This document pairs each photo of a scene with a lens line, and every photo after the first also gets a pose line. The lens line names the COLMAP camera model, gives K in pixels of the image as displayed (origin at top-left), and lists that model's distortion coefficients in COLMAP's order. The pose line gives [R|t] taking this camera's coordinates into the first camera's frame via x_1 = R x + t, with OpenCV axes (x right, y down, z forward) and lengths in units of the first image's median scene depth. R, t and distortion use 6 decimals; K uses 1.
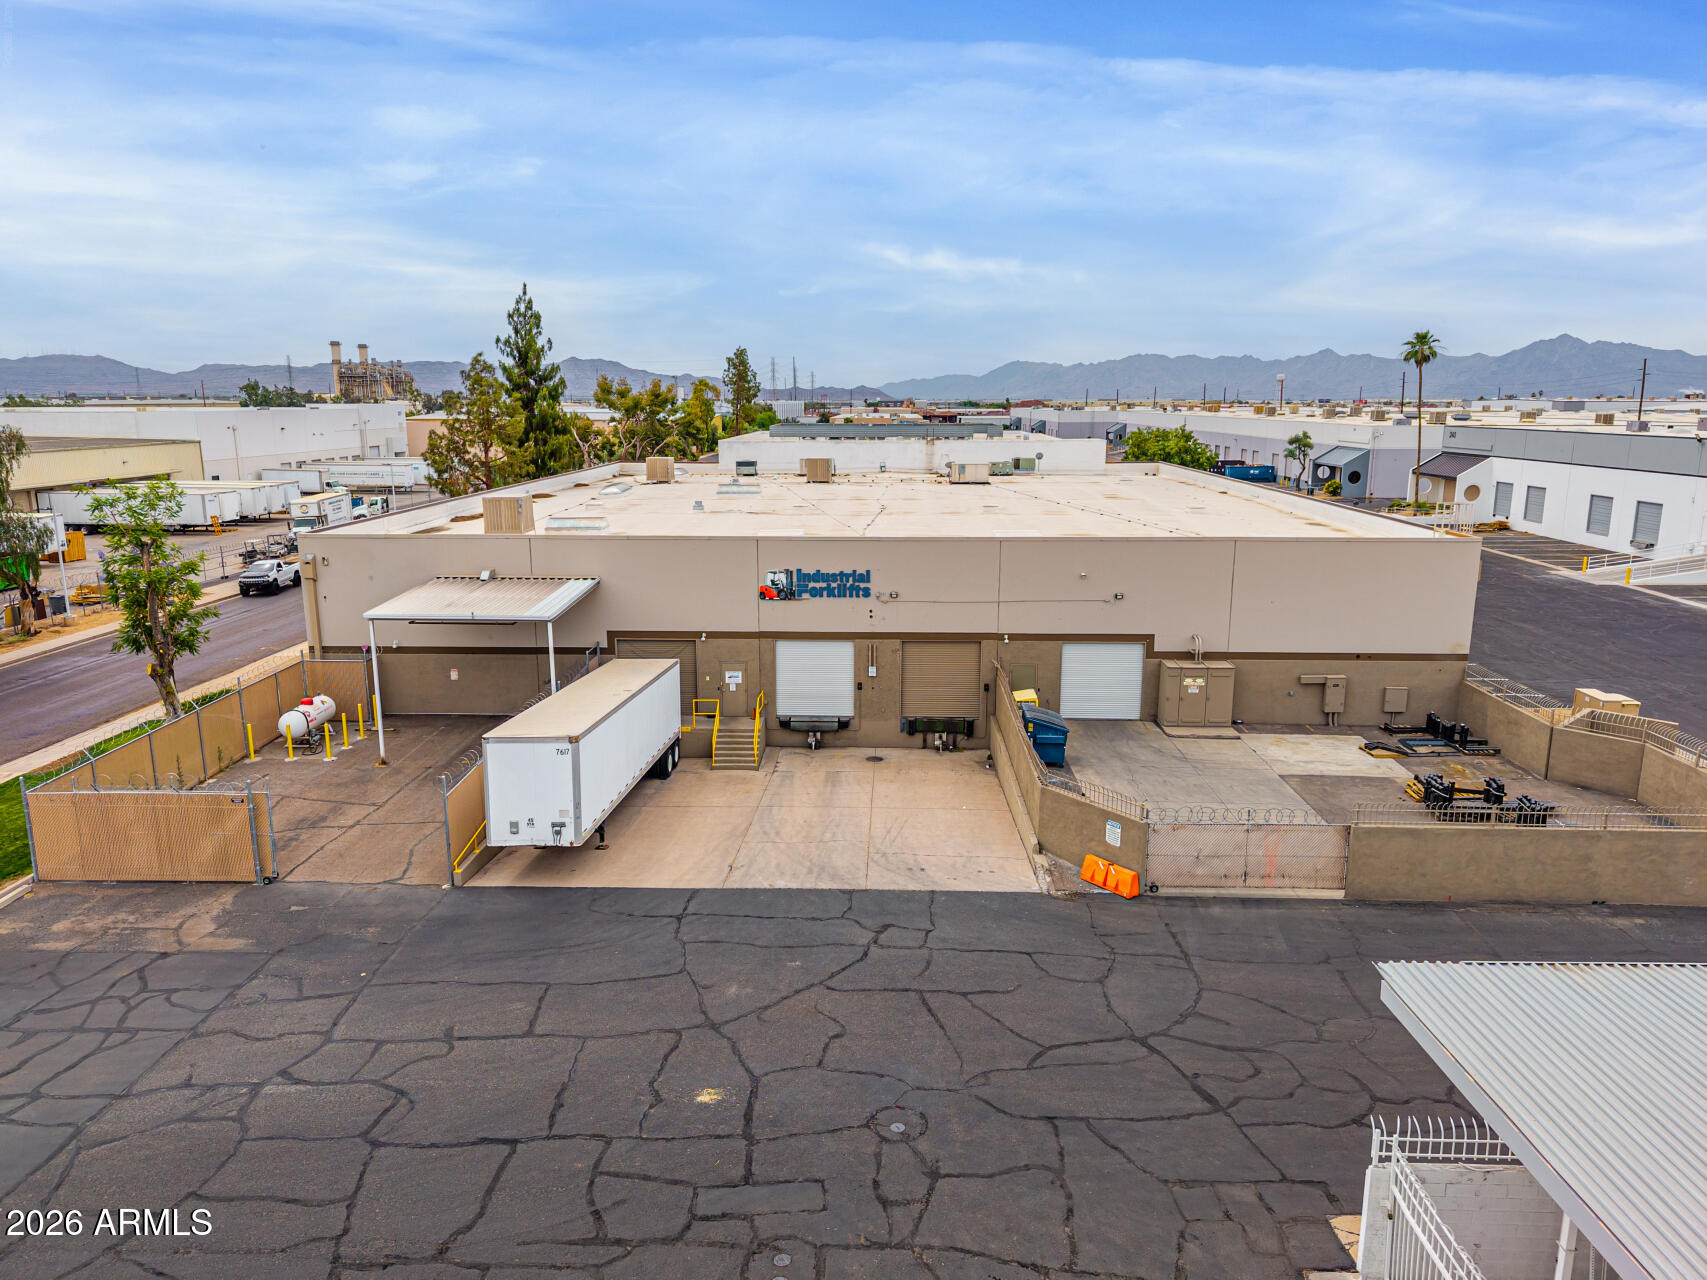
lens RADIAL K [[1138.8, 0, 852.4], [0, 1138.8, 635.2], [0, 0, 1]] dist [0.044011, -0.048326]
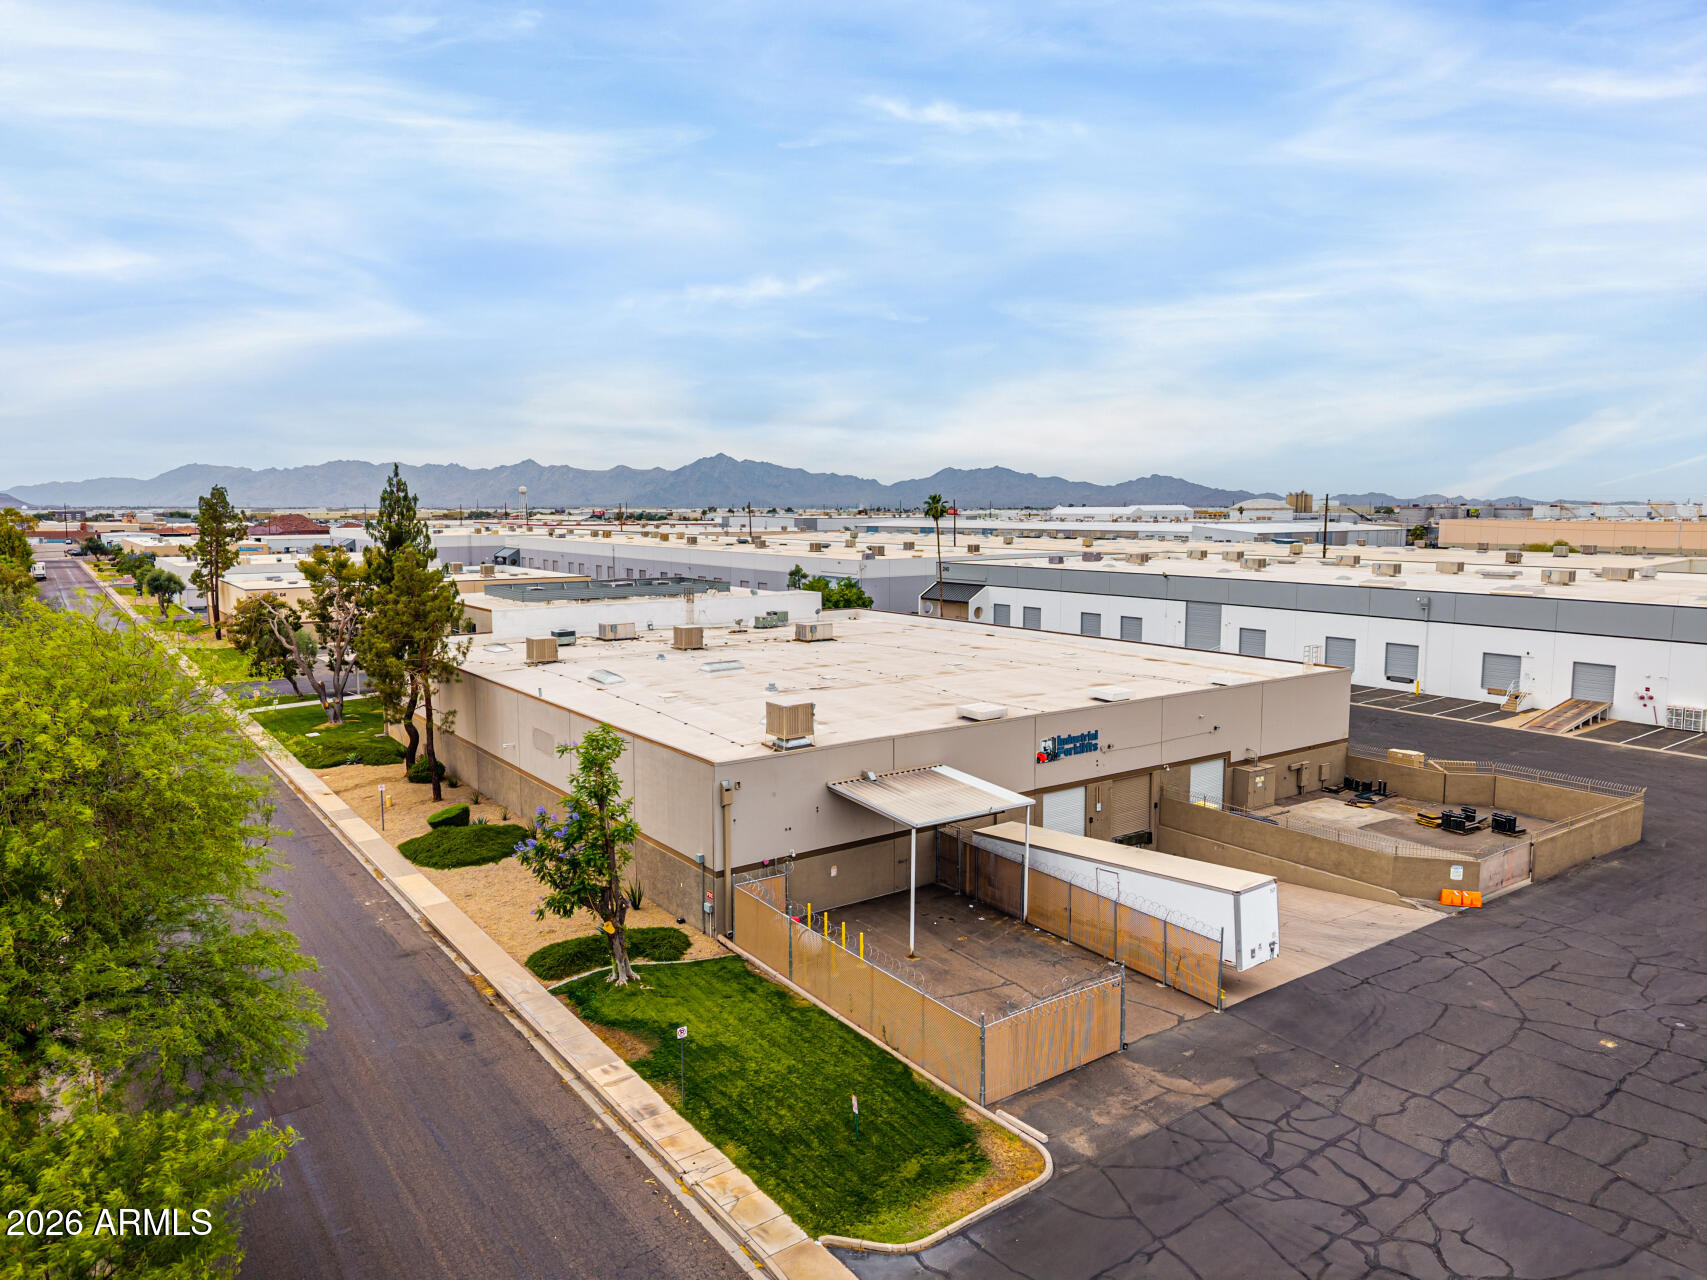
lens RADIAL K [[1142.3, 0, 855.3], [0, 1142.3, 626.9], [0, 0, 1]] dist [0.038742, -0.036890]
pose [[0.790312, -0.066036, 0.609135, -1.052136], [0.125352, 0.990573, -0.055249, -0.143637], [-0.599744, 0.120020, 0.791140, 0.104072]]
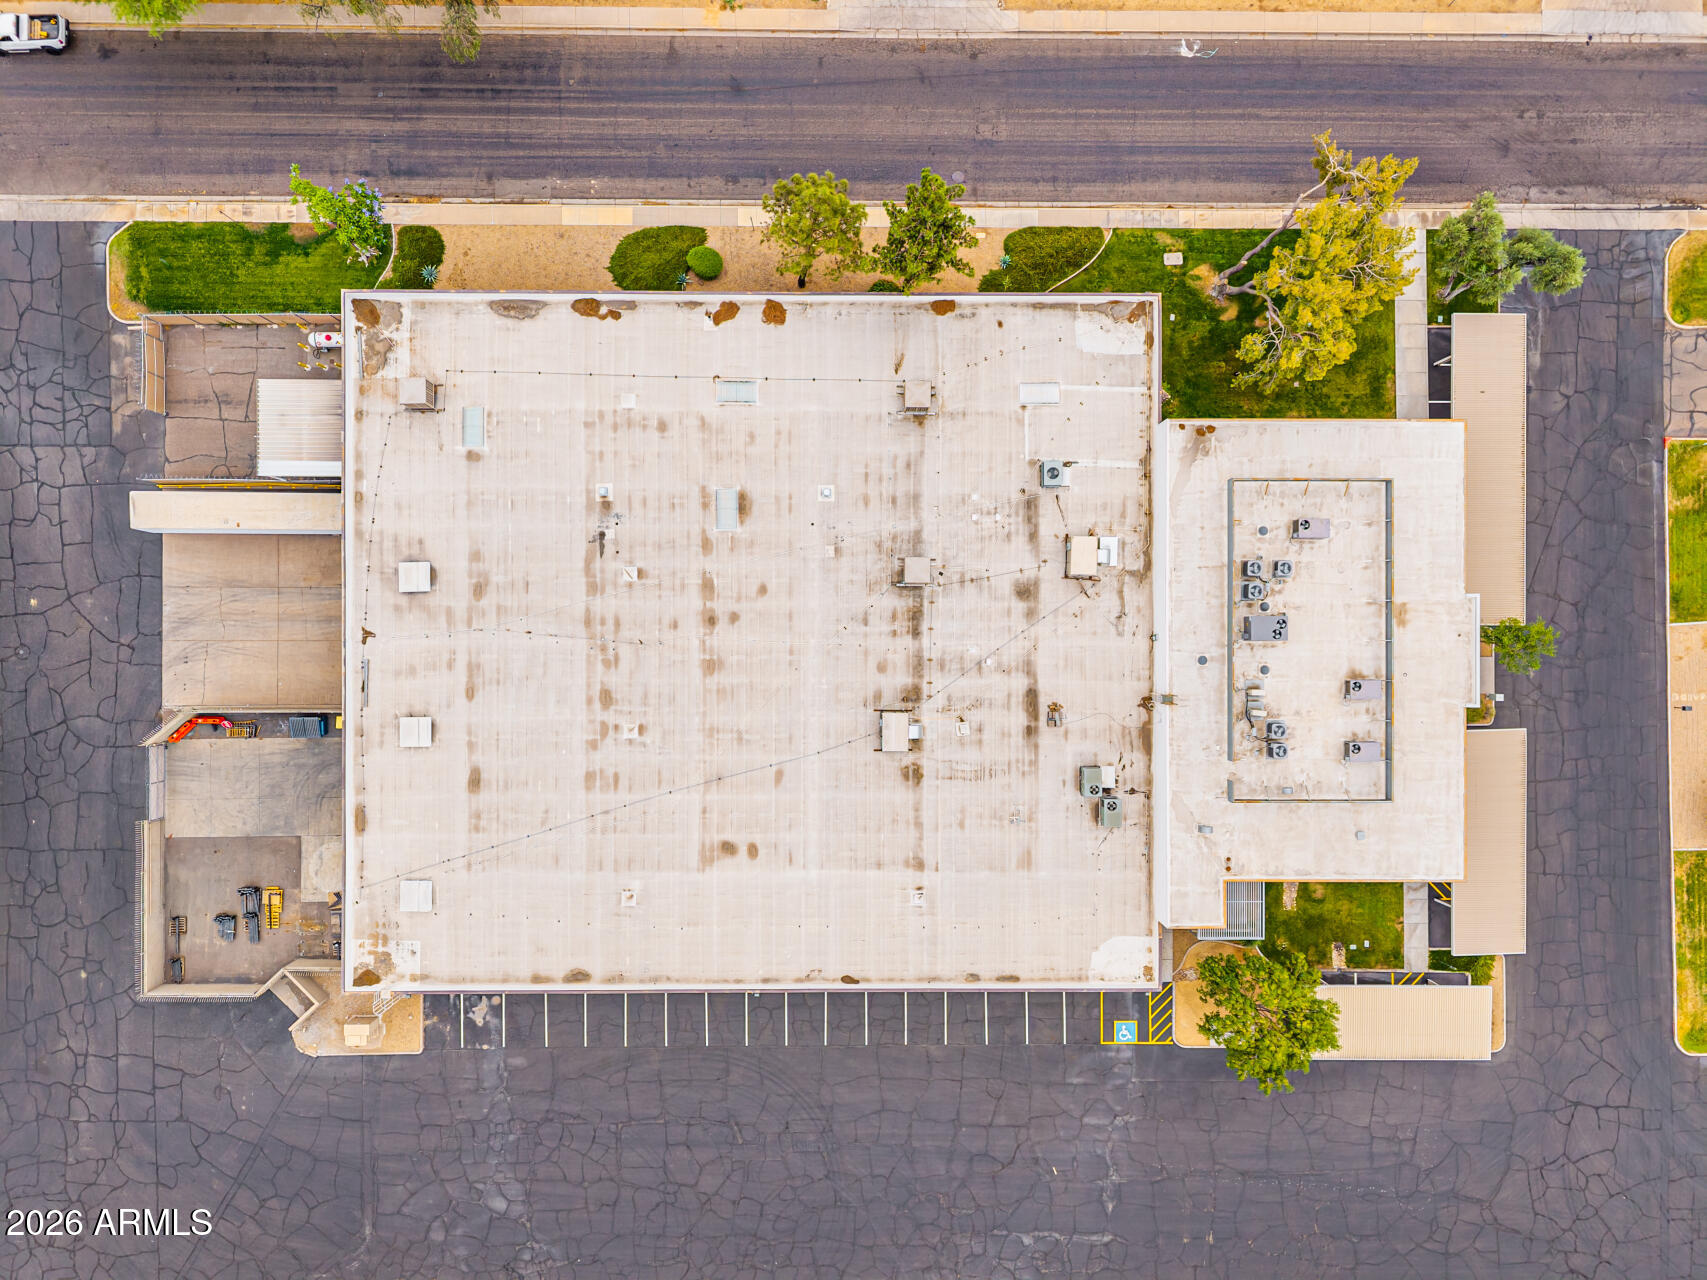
lens RADIAL K [[1149.7, 0, 849.1], [0, 1149.7, 644.3], [0, 0, 1]] dist [0.002366, -0.006844]
pose [[0.036516, 0.999332, 0.001758, 0.052446], [-0.216748, 0.006203, 0.976208, -1.949473], [0.975544, -0.036028, 0.216830, 1.405082]]
